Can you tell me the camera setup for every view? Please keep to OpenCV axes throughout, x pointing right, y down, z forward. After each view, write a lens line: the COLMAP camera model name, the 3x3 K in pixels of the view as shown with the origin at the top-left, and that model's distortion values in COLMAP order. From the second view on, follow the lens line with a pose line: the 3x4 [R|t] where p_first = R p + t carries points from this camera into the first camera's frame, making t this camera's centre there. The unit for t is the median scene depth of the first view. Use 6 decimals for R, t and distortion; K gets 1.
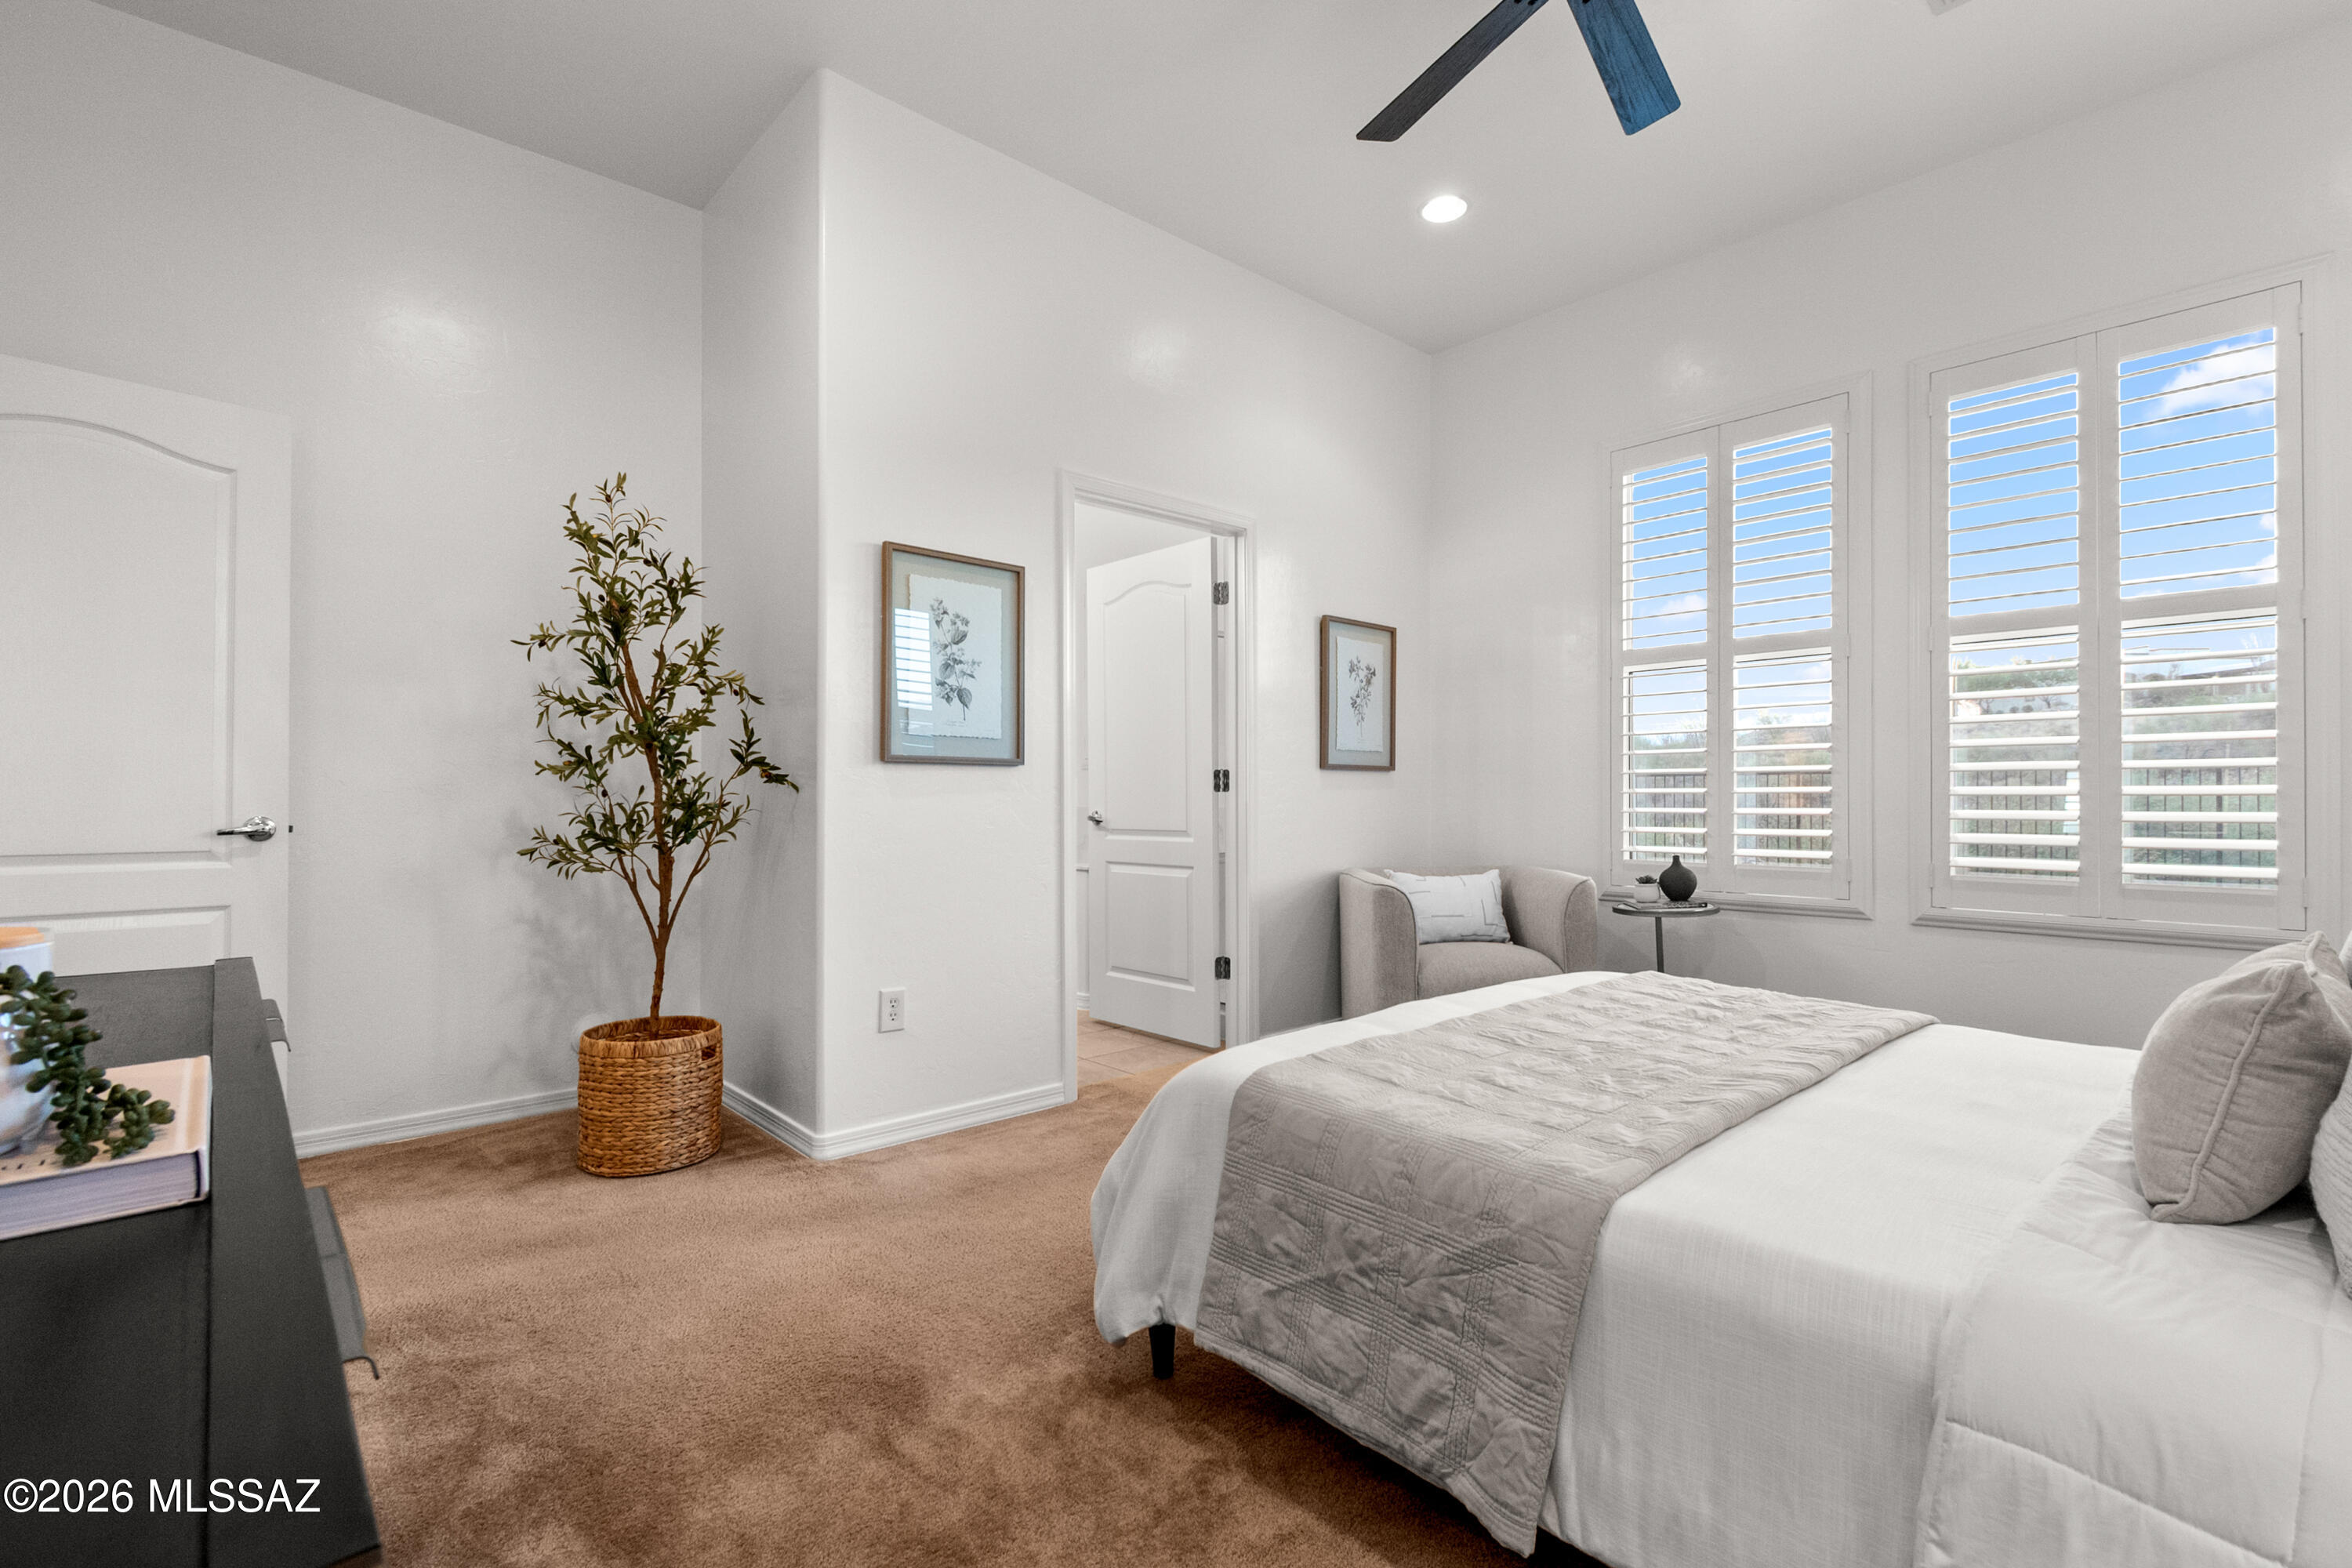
lens RADIAL K [[1048.8, 0, 1186.4], [0, 1048.8, 783.7], [0, 0, 1]] dist [-0.001871, -0.001297]
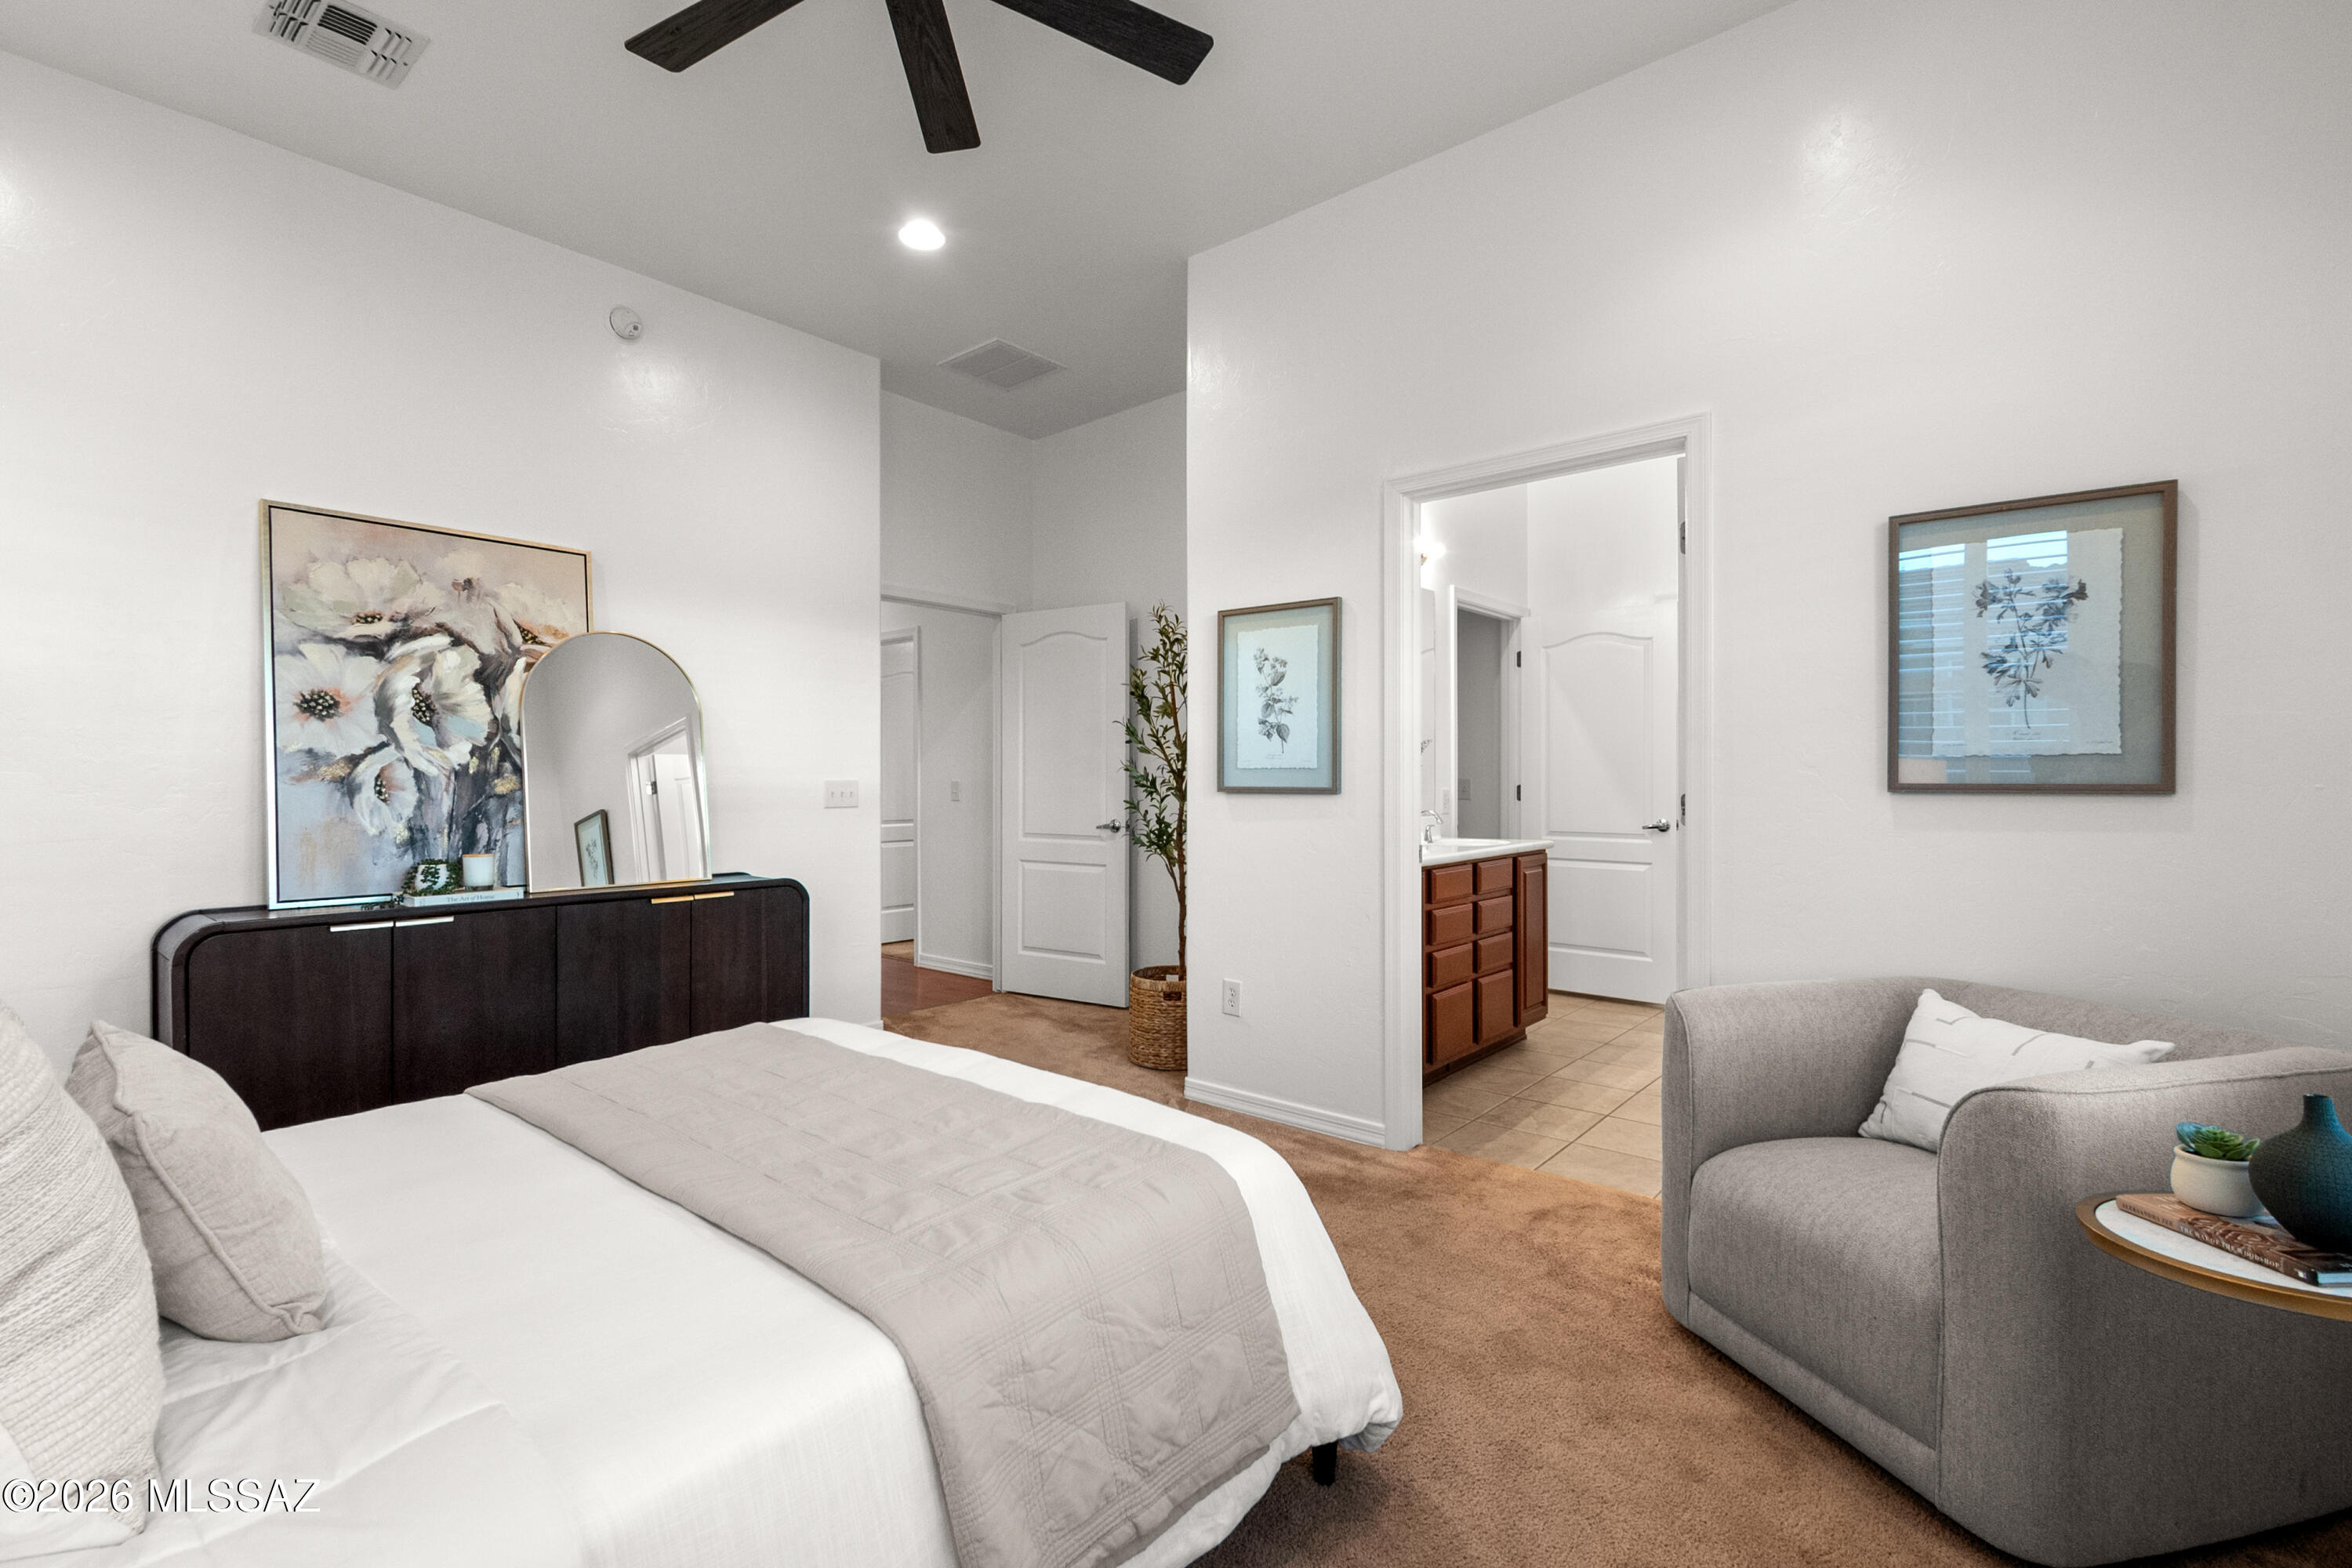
lens RADIAL K [[1048.8, 0, 1186.4], [0, 1048.8, 783.7], [0, 0, 1]] dist [-0.001871, -0.001297]
pose [[0.130835, 0.000400, -0.991404, 0.731576], [0.007657, 0.999970, 0.001414, -0.025961], [0.991375, -0.007776, 0.130828, 0.638103]]
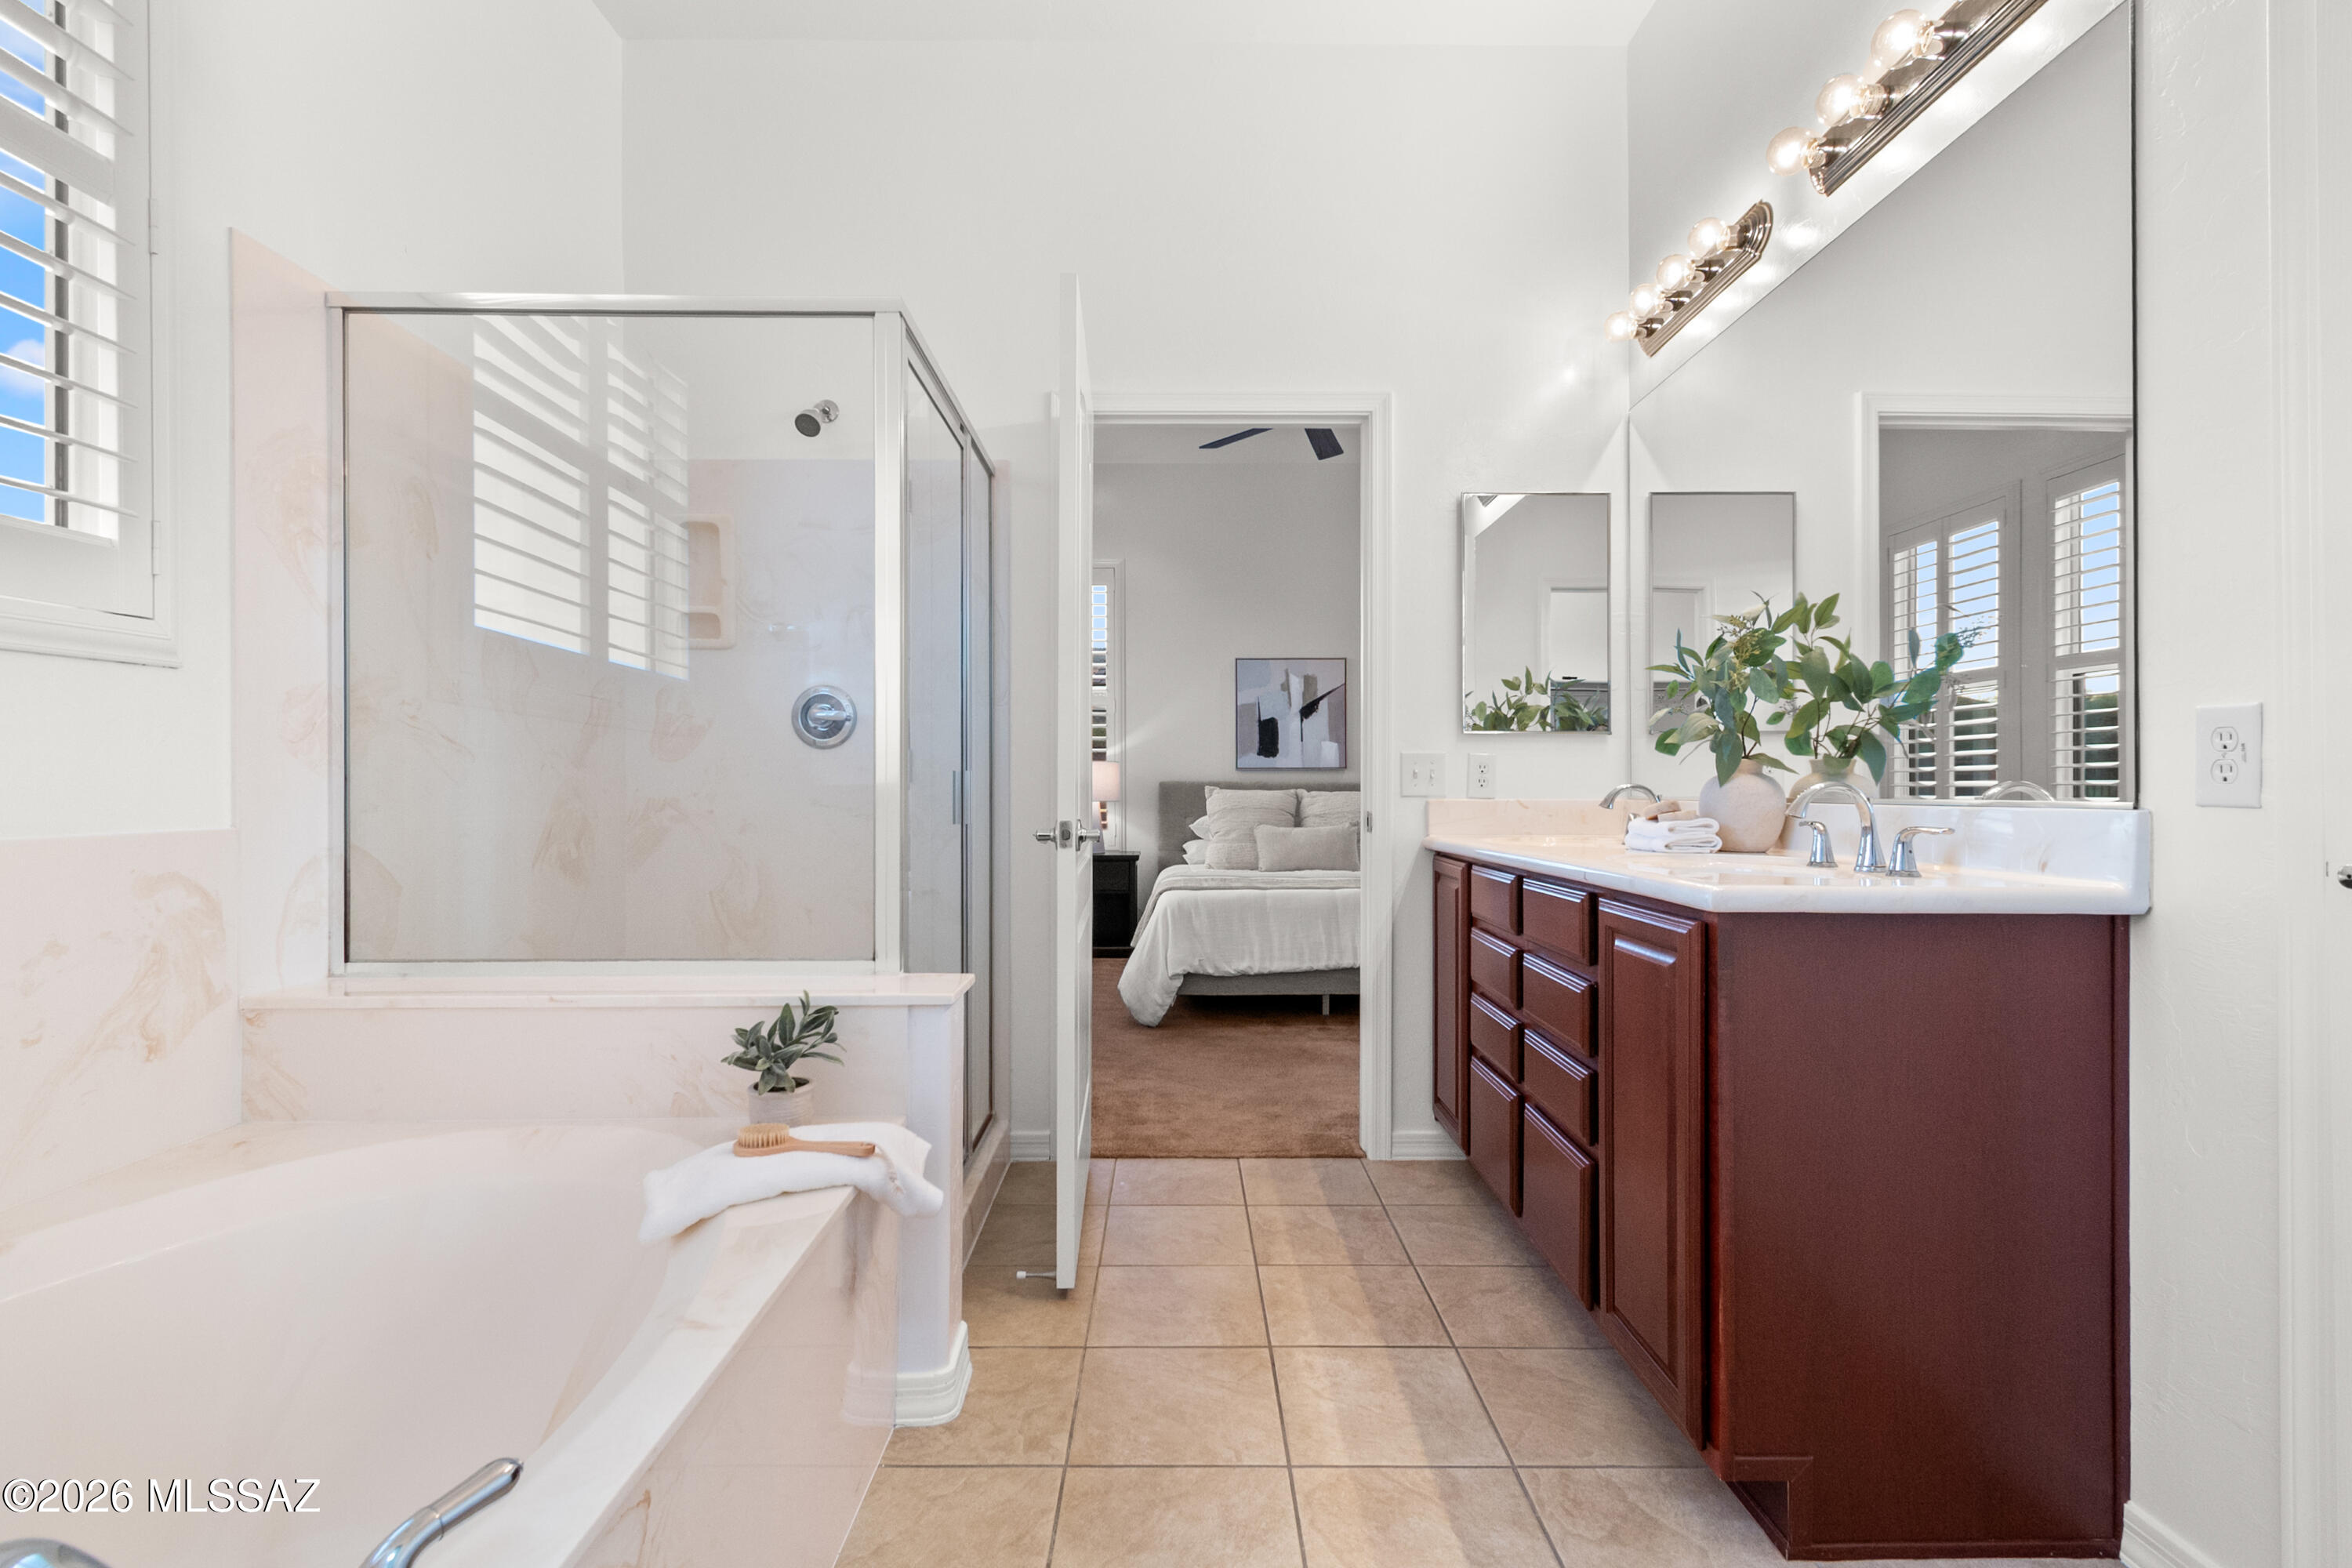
lens RADIAL K [[1048.8, 0, 1186.4], [0, 1048.8, 783.7], [0, 0, 1]] dist [-0.001871, -0.001297]
pose [[-0.745169, -0.003026, 0.666868, -0.520775], [-0.005017, 0.999987, -0.001067, -0.000746], [-0.666856, -0.004141, -0.745175, 1.611880]]
